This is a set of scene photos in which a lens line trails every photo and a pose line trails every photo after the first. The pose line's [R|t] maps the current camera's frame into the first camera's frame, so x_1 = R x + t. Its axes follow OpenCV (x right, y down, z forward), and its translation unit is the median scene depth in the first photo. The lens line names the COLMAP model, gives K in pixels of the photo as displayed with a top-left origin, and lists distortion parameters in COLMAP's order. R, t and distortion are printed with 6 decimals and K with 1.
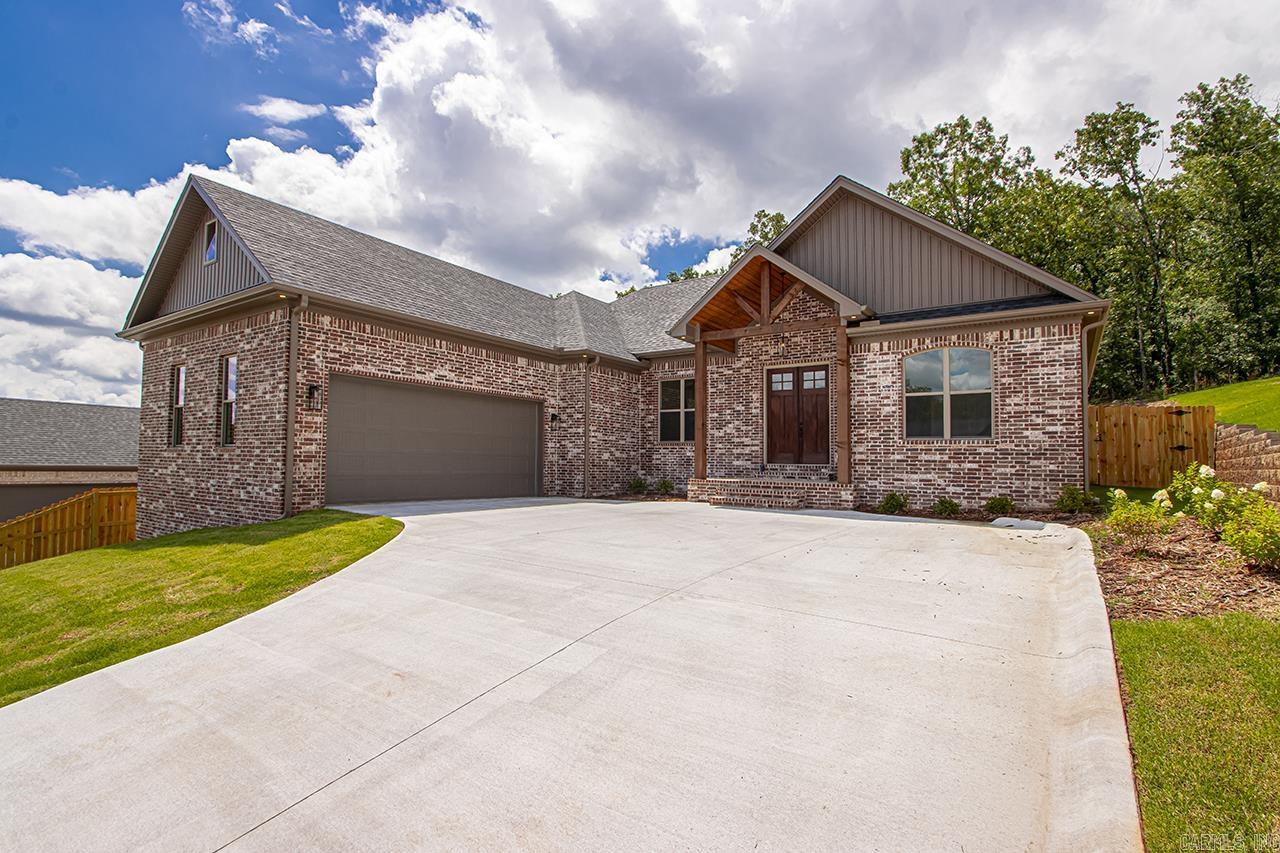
lens RADIAL K [[567.1, 0, 642.8], [0, 567.1, 428.2], [0, 0, 1]] dist [0.013825, -0.016412]
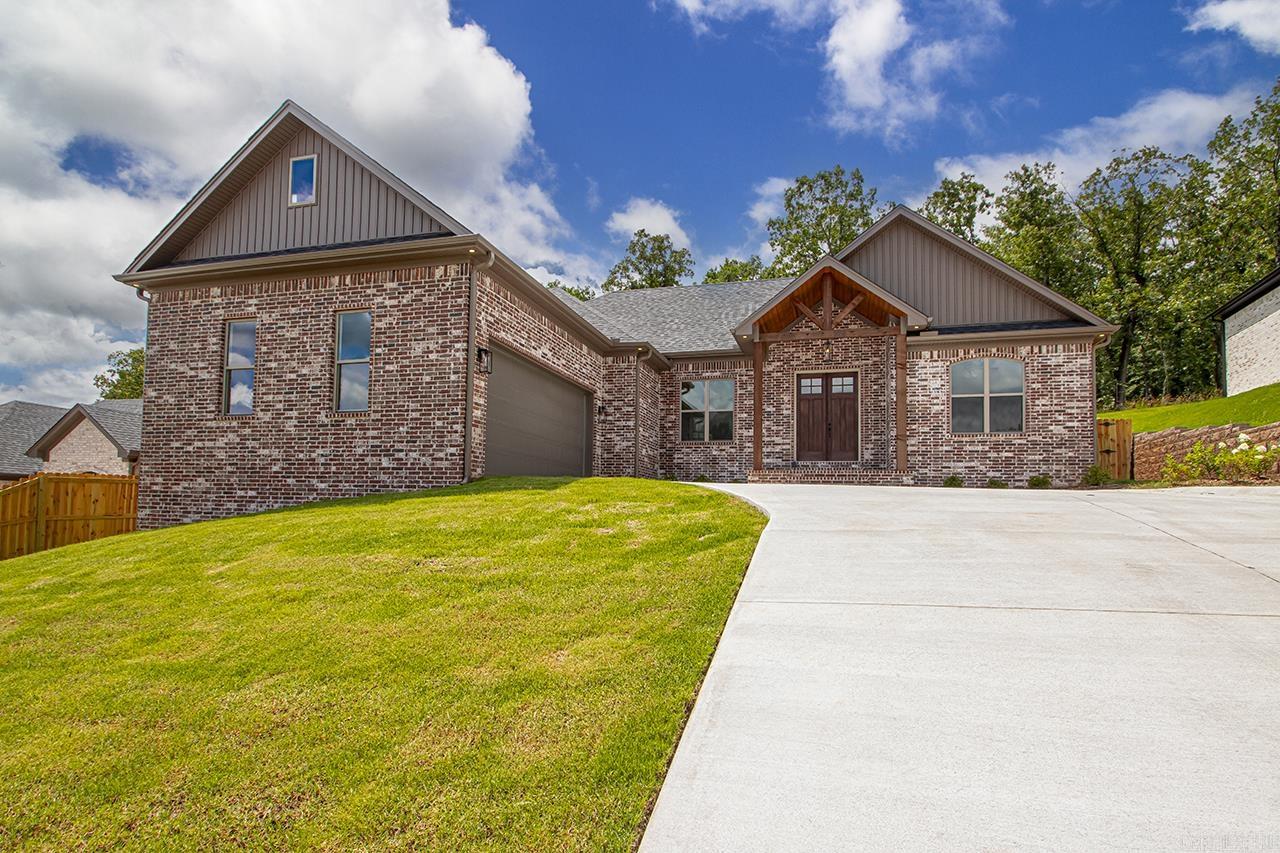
lens RADIAL K [[618.2, 0, 639.8], [0, 618.2, 458.2], [0, 0, 1]] dist [0.001363, 0.000051]
pose [[0.961125, 0.023958, 0.275073, -0.504612], [-0.022828, 0.999713, -0.007306, 0.093058], [-0.275169, 0.000743, 0.961396, -0.060885]]
